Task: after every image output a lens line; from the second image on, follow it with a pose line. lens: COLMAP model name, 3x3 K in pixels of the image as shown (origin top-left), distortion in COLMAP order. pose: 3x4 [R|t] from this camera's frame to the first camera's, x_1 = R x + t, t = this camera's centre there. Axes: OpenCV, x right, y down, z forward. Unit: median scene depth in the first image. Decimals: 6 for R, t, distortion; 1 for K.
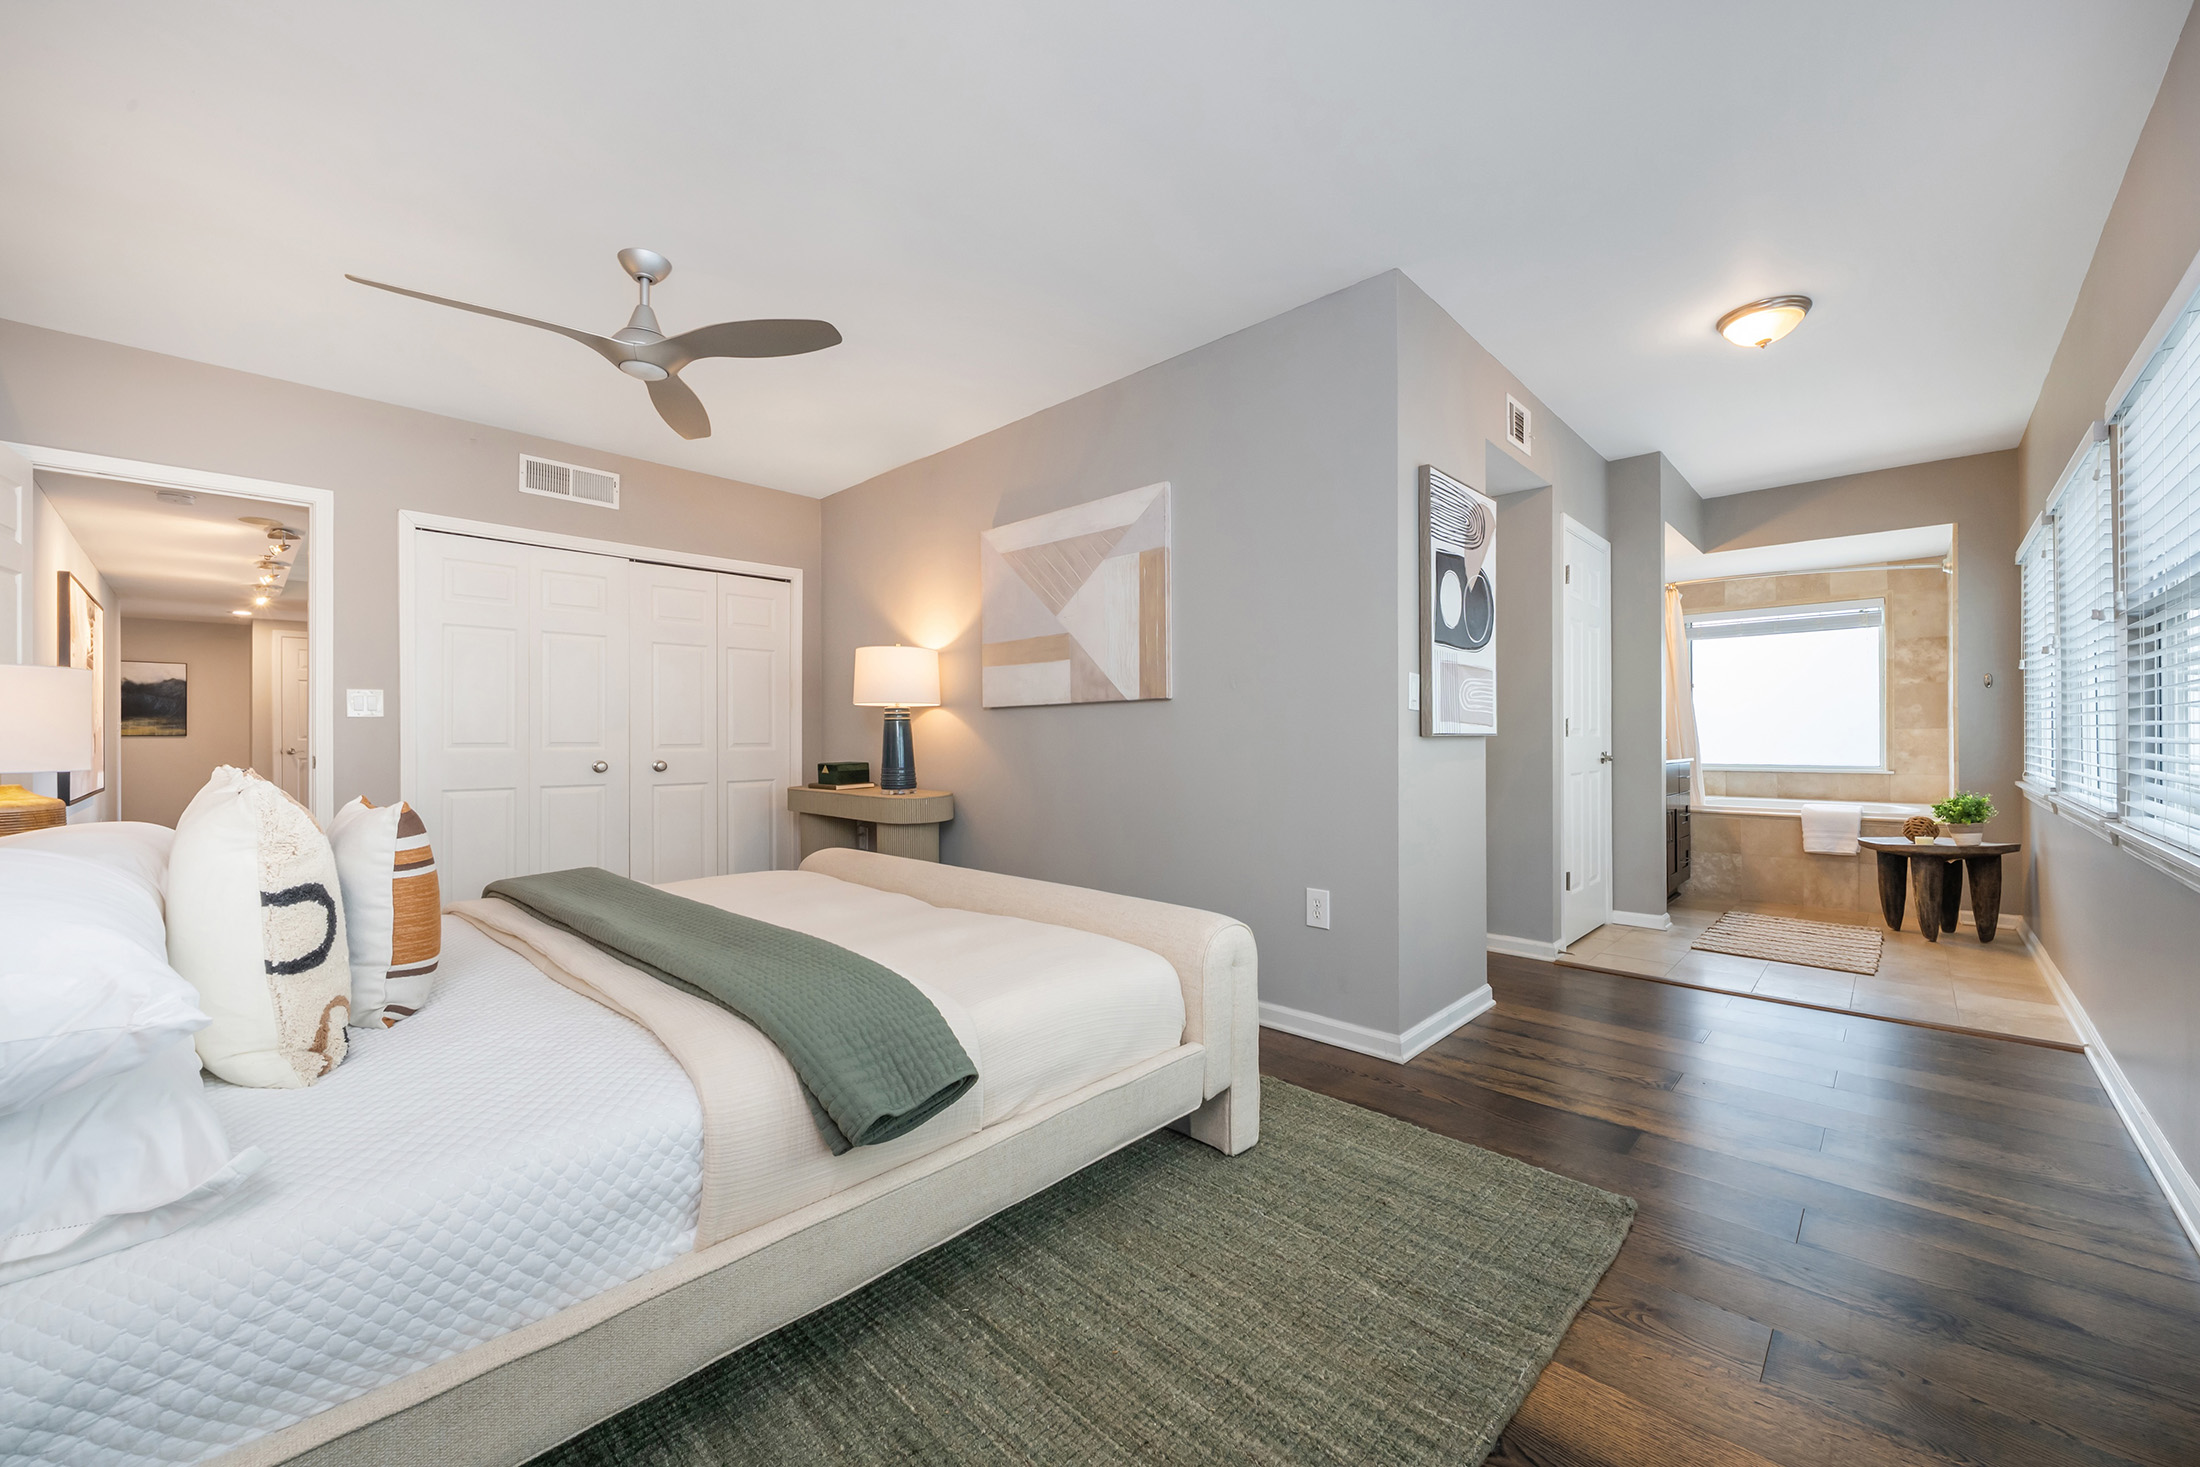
lens RADIAL K [[828.4, 0, 1118.9], [0, 828.4, 734.4], [0, 0, 1]] dist [0.000210, -0.003107]
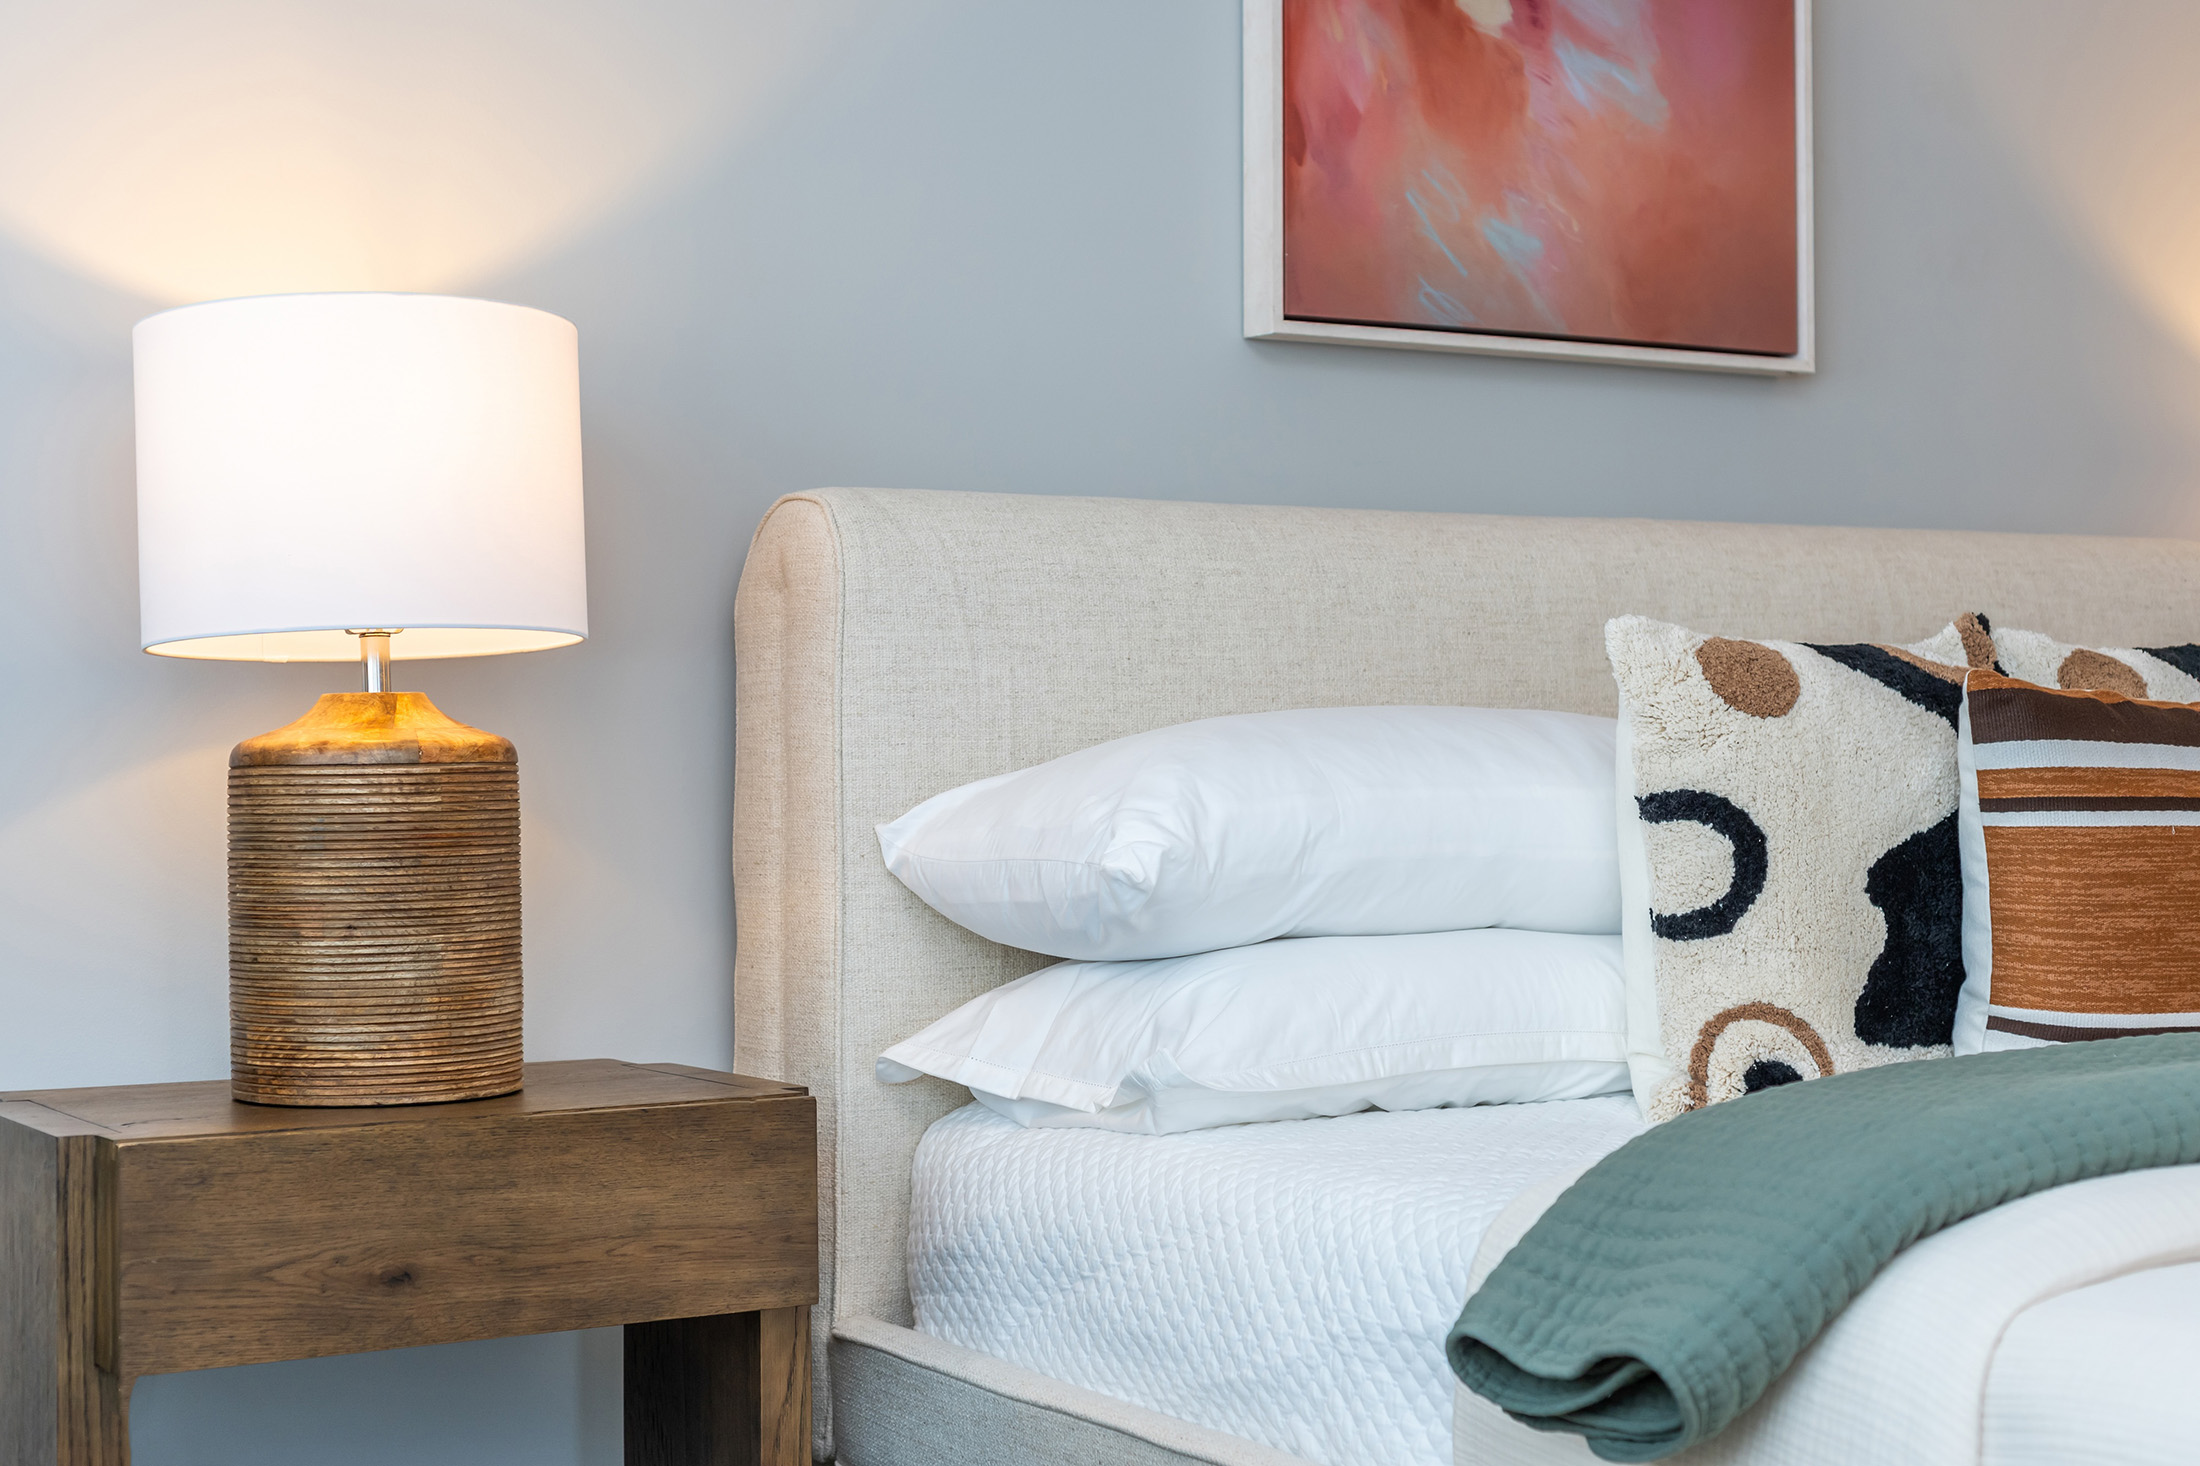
lens RADIAL K [[3220.3, 0, 1104.4], [0, 3220.3, 717.7], [0, 0, 1]] dist [-0.005790, 0.000000]
pose [[-0.274629, -0.005763, -0.961533, 0.511495], [0.010863, 0.999900, -0.009096, 0.056297], [0.961489, -0.012943, -0.274539, 0.474822]]
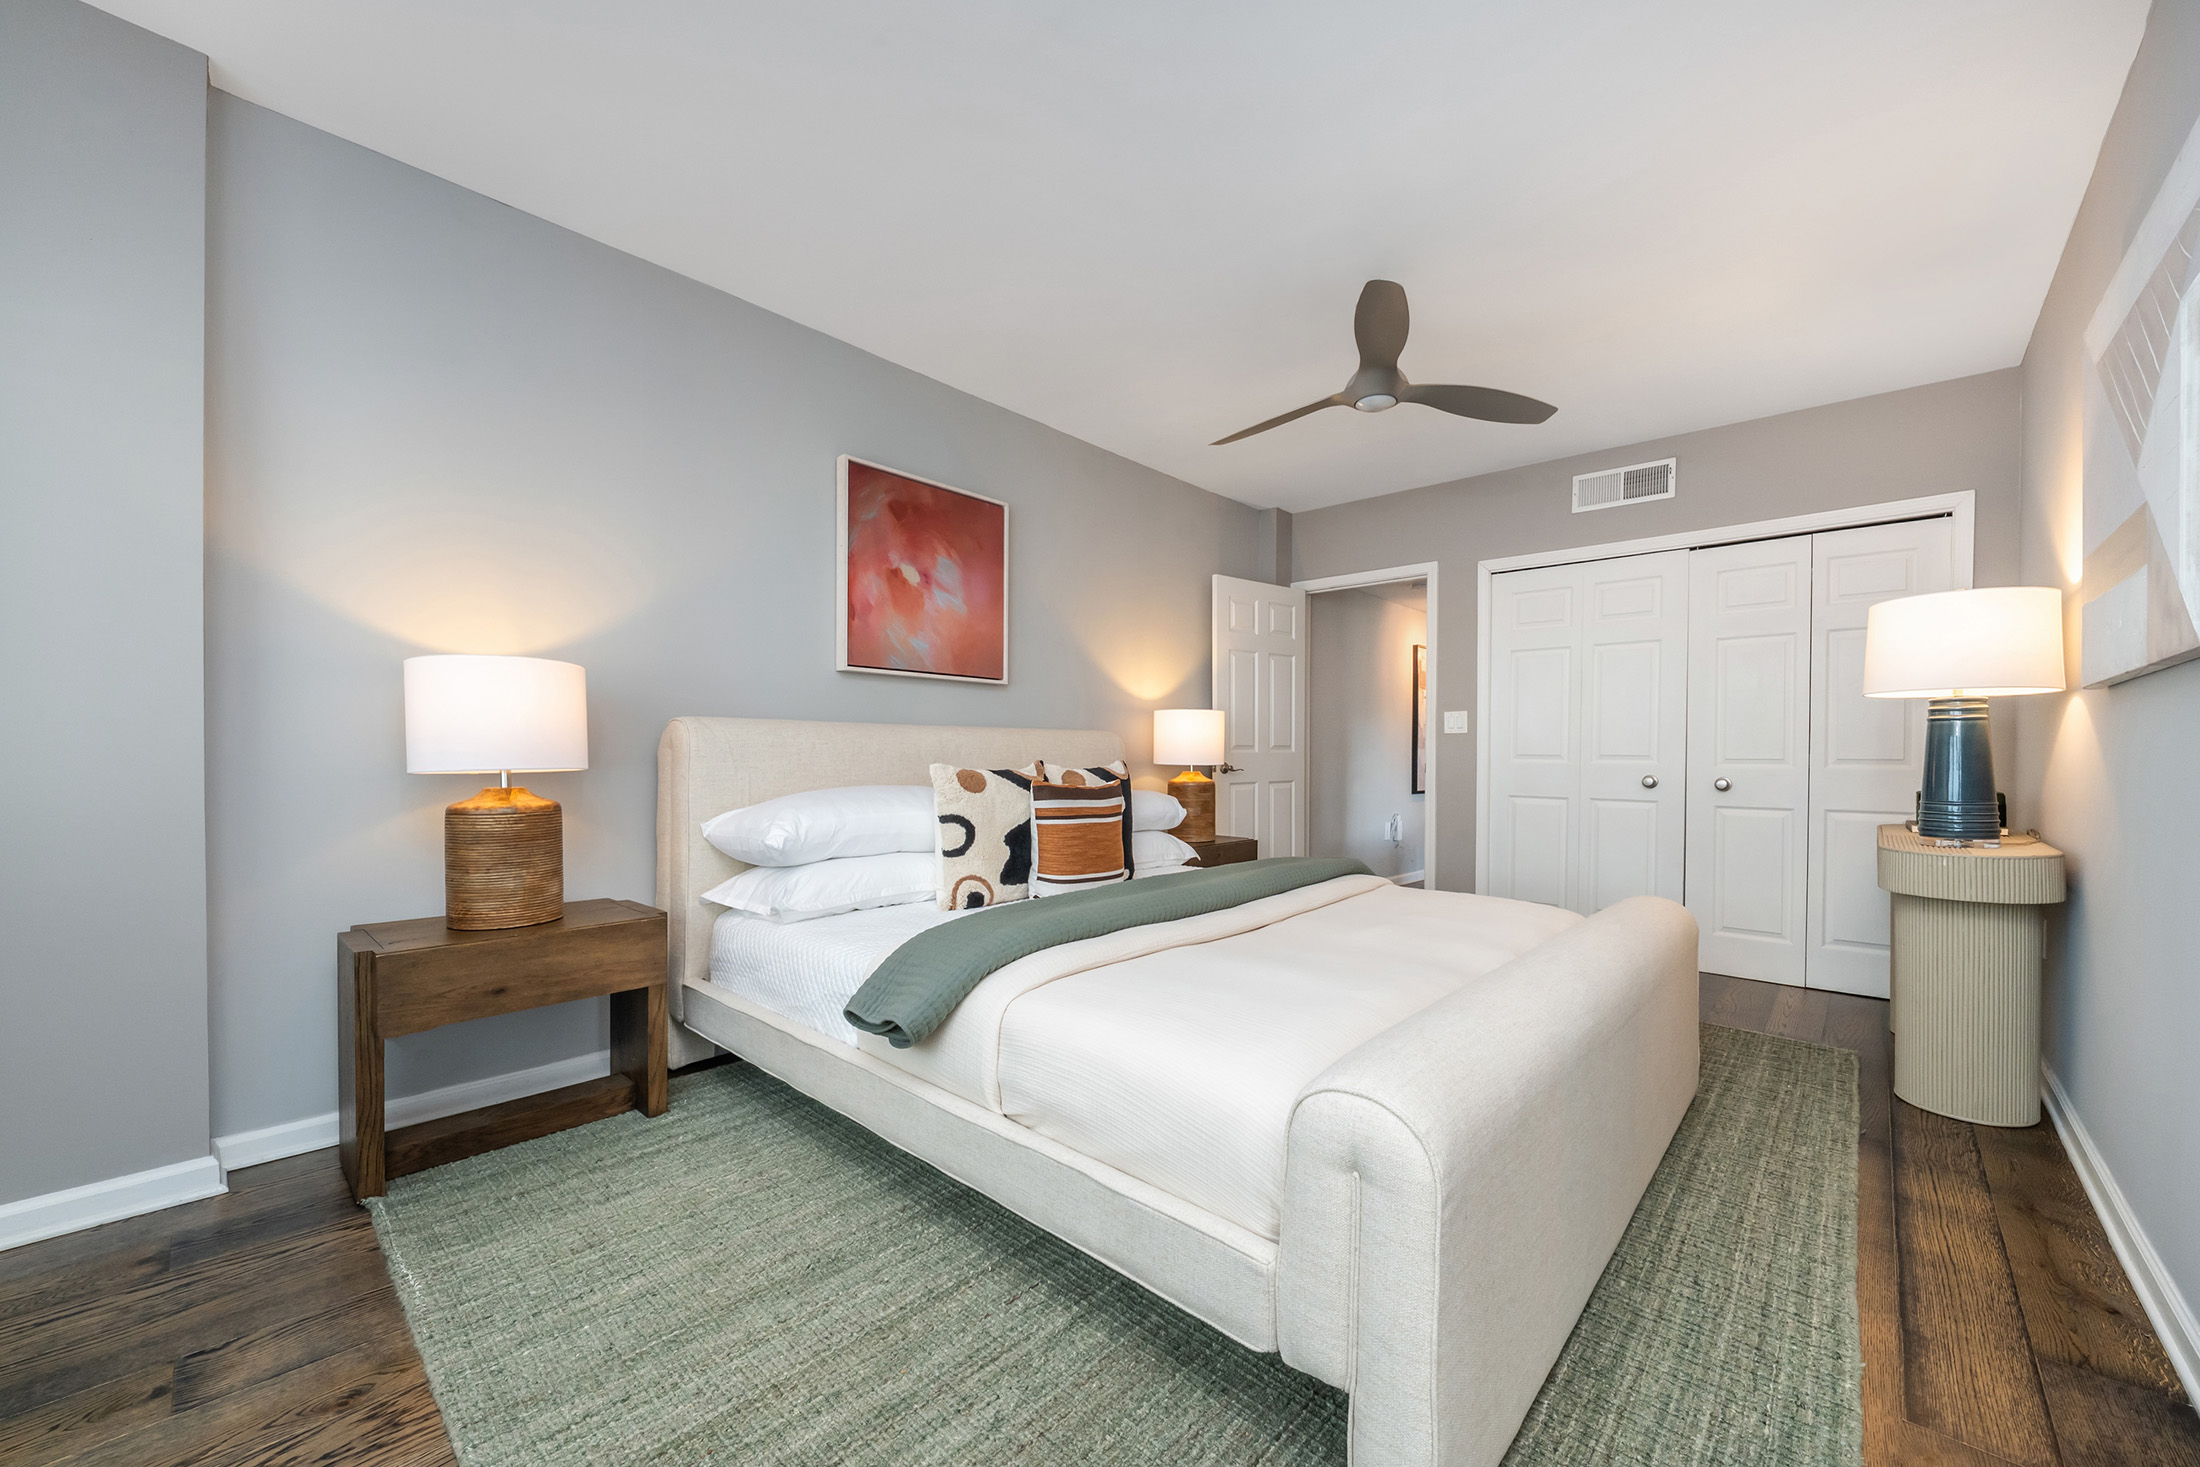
lens RADIAL K [[828.4, 0, 1109.8], [0, 828.4, 766.6], [0, 0, 1]] dist [0.000210, -0.003107]
pose [[0.015802, 0.017117, -0.999729, 0.406084], [-0.002686, 0.999851, 0.017077, 0.010630], [0.999872, 0.002415, 0.015846, 0.522728]]
